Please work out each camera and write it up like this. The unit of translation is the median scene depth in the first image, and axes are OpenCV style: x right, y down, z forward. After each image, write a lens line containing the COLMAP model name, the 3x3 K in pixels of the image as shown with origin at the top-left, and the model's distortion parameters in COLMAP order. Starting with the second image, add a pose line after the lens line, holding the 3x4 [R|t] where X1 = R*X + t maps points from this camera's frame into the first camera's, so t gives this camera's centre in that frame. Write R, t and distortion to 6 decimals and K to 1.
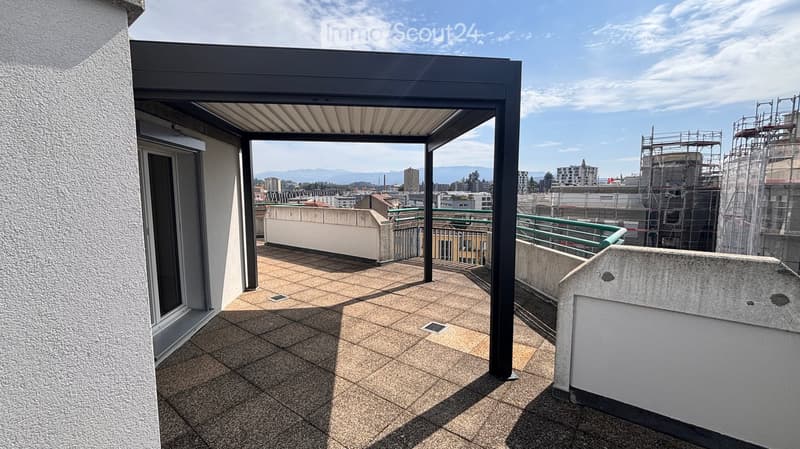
lens RADIAL K [[321.6, 0, 404.6], [0, 321.6, 222.9], [0, 0, 1]] dist [0.010384, 0.000292]
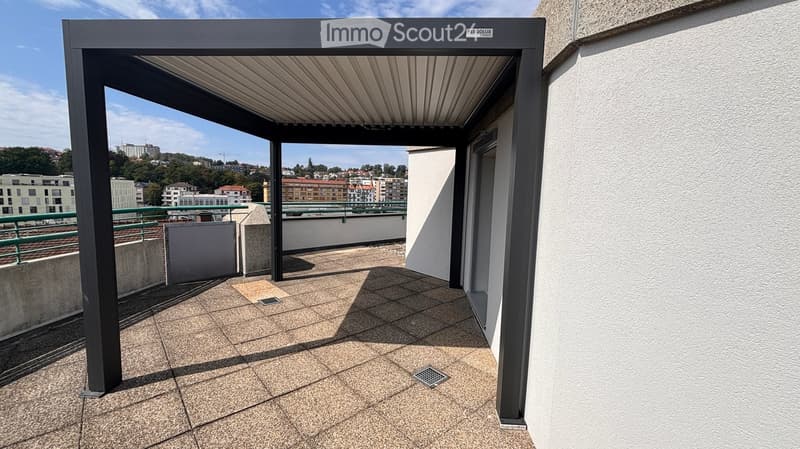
lens RADIAL K [[321.6, 0, 404.6], [0, 321.6, 222.9], [0, 0, 1]] dist [0.010384, 0.000292]
pose [[-0.982203, -0.044467, 0.182485, -0.504676], [-0.008576, 0.981175, 0.192932, -0.155899], [-0.187628, 0.187933, -0.964094, 1.723556]]
